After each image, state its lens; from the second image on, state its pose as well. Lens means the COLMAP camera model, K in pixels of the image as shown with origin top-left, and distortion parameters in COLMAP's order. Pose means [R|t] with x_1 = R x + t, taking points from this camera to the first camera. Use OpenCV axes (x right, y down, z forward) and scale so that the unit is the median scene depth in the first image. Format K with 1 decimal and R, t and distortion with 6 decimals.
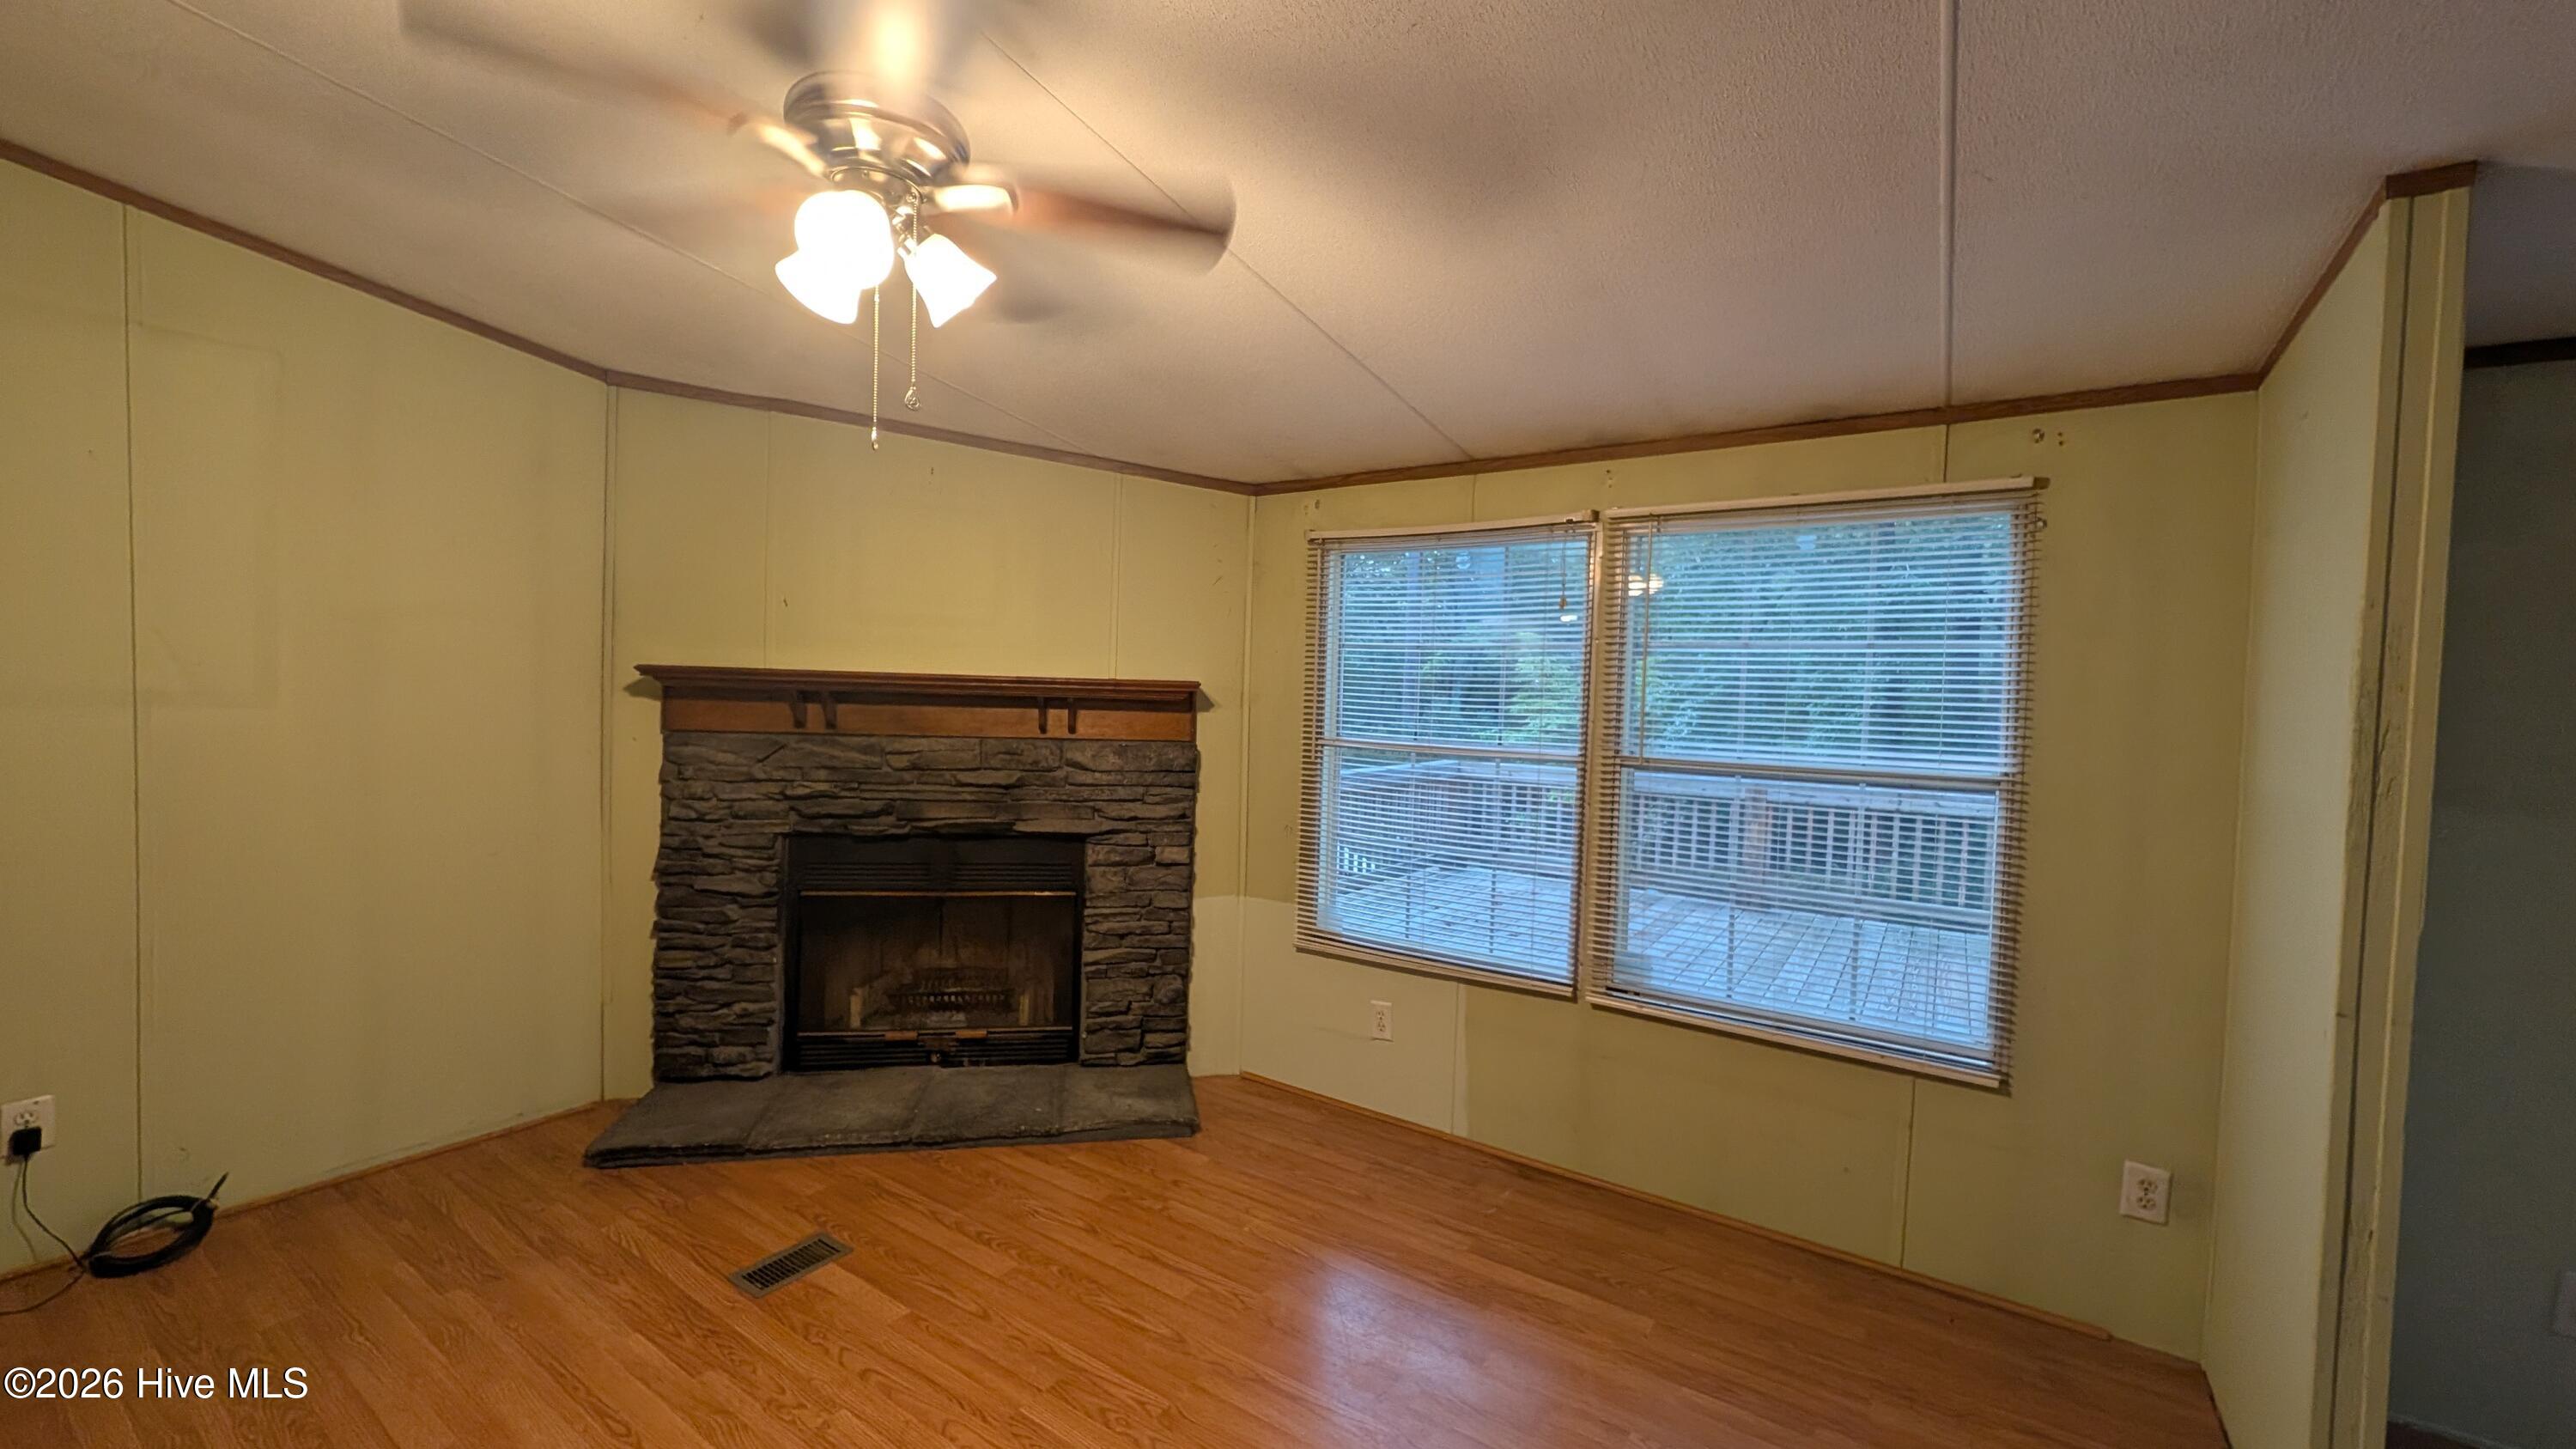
lens RADIAL K [[989.9, 0, 1292.6], [0, 989.9, 721.5], [0, 0, 1]] dist [0.000439, -0.000380]
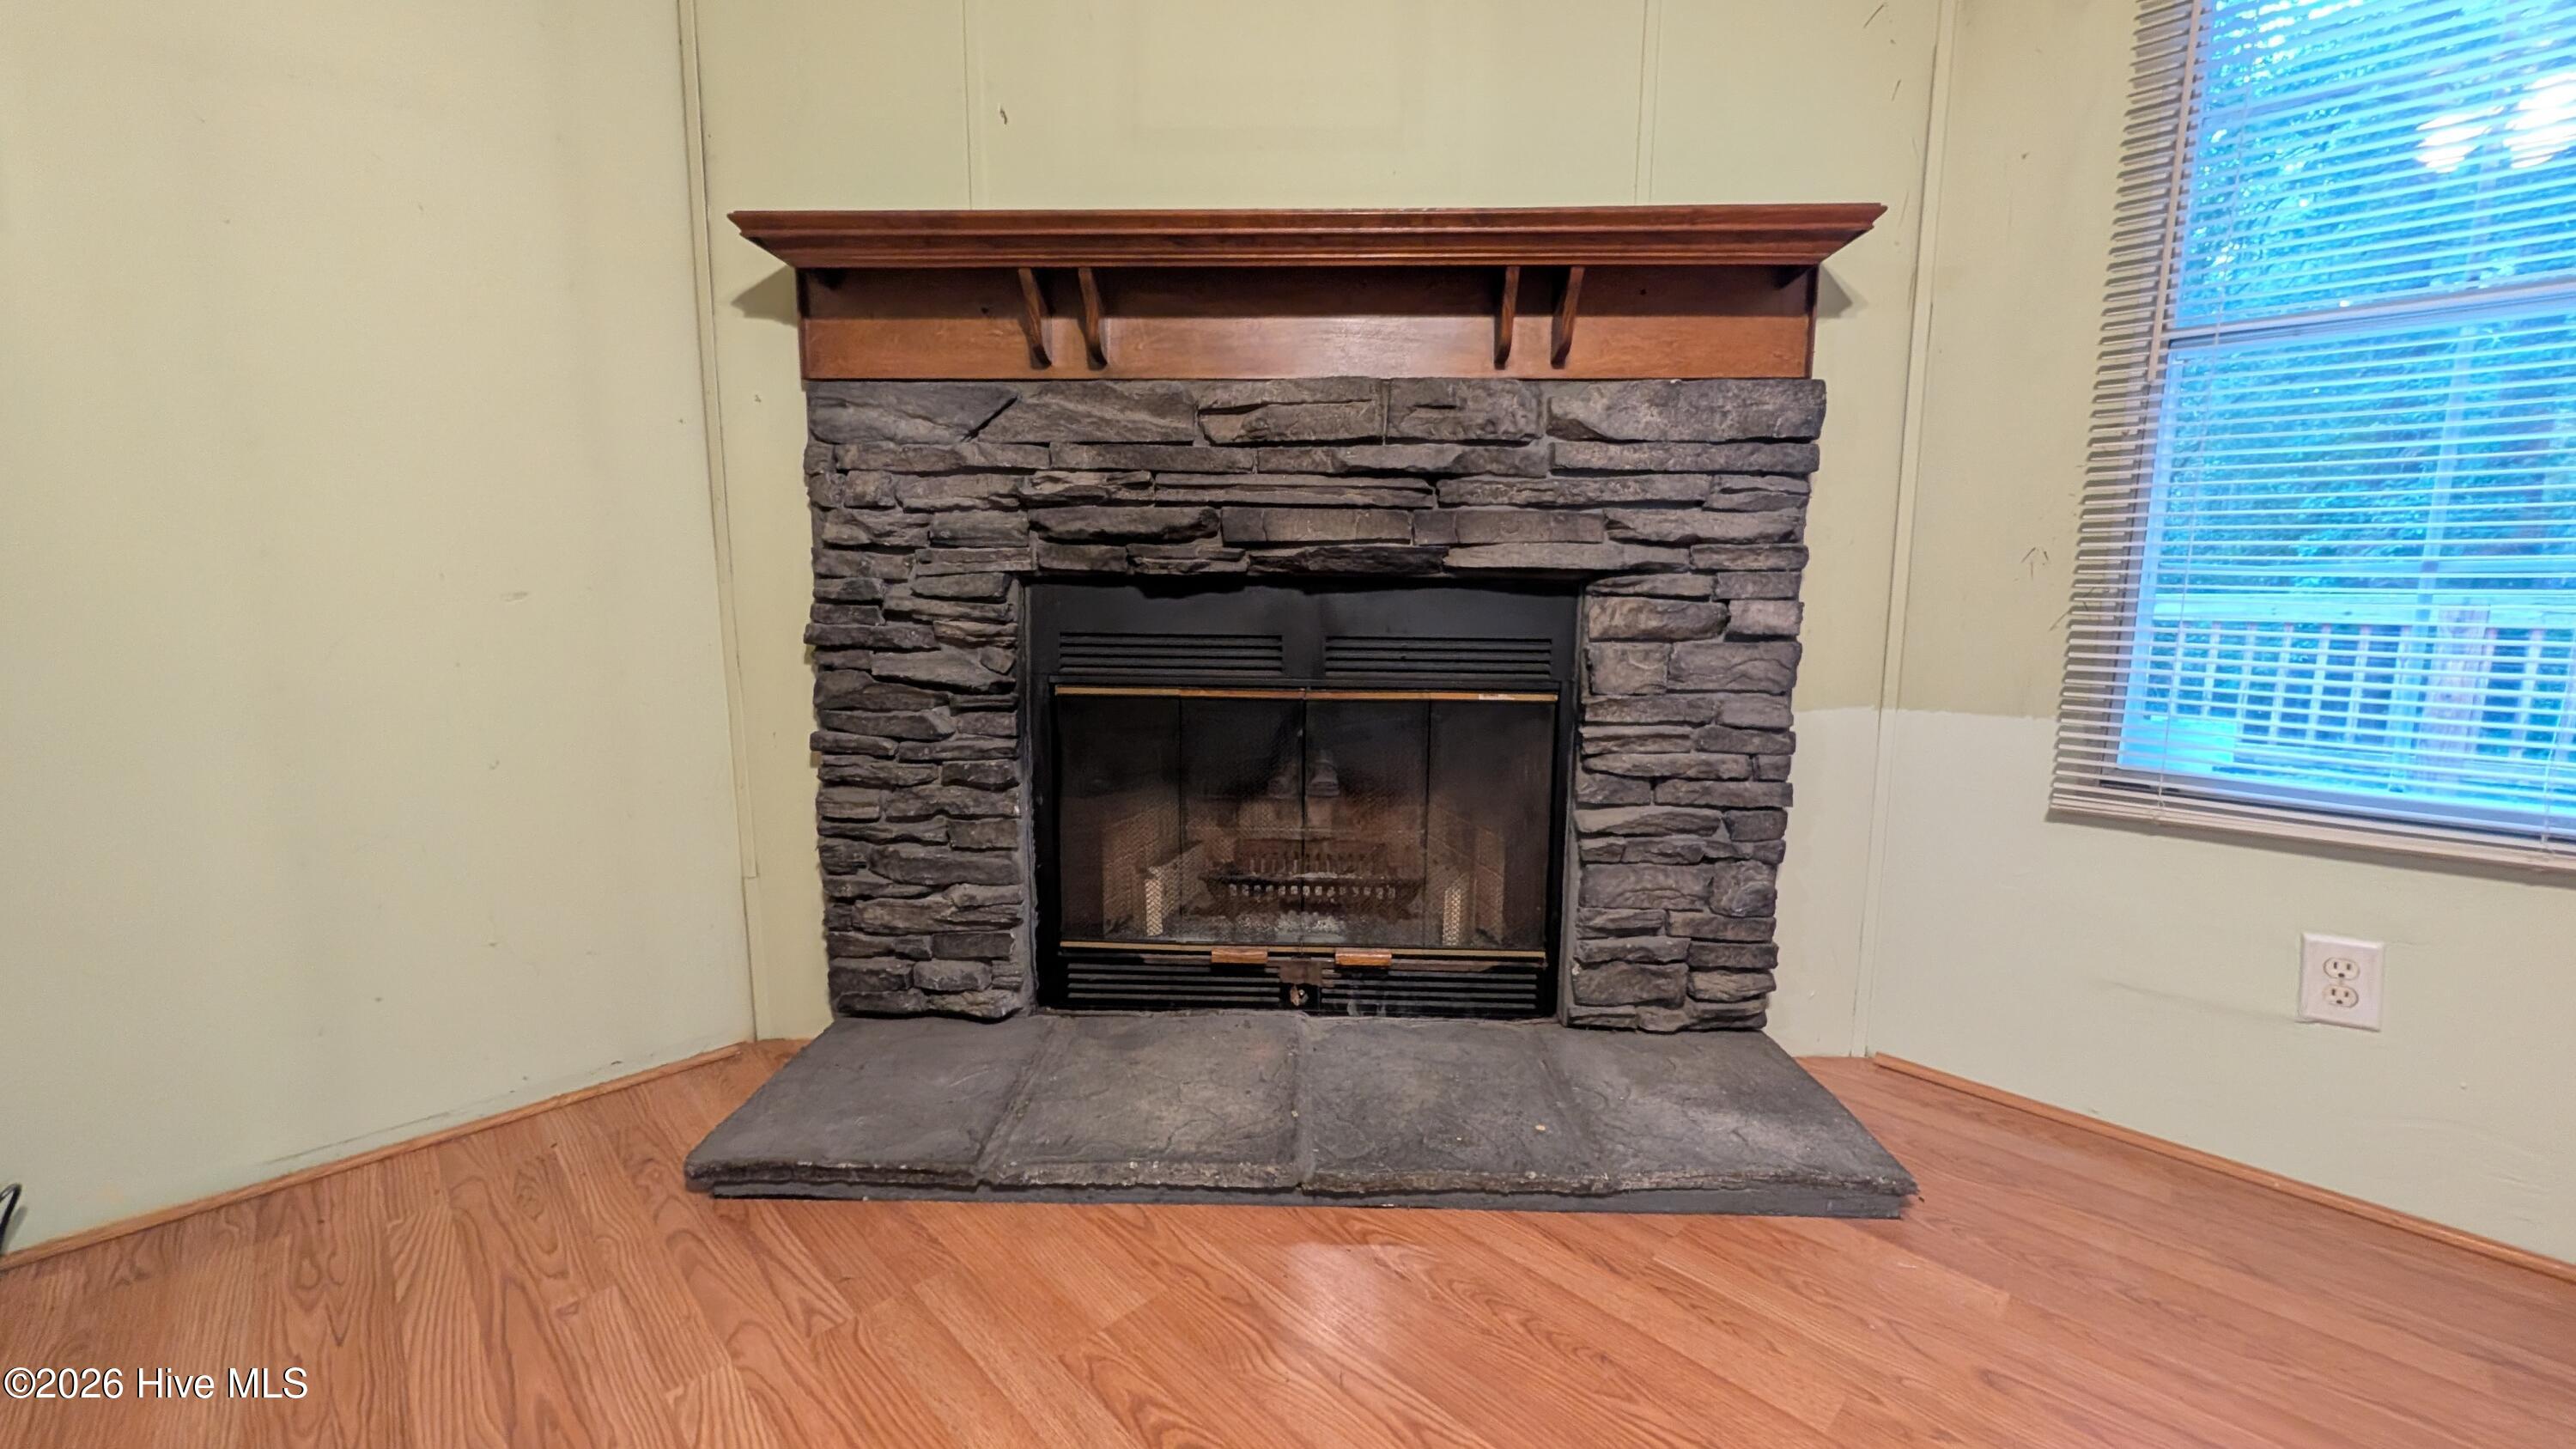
lens RADIAL K [[989.9, 0, 1292.6], [0, 989.9, 721.5], [0, 0, 1]] dist [0.000439, -0.000380]
pose [[0.978626, 0.002419, -0.205636, -0.259300], [0.017847, 0.995159, 0.096645, 0.140672], [0.204874, -0.098249, 0.973845, 0.499133]]
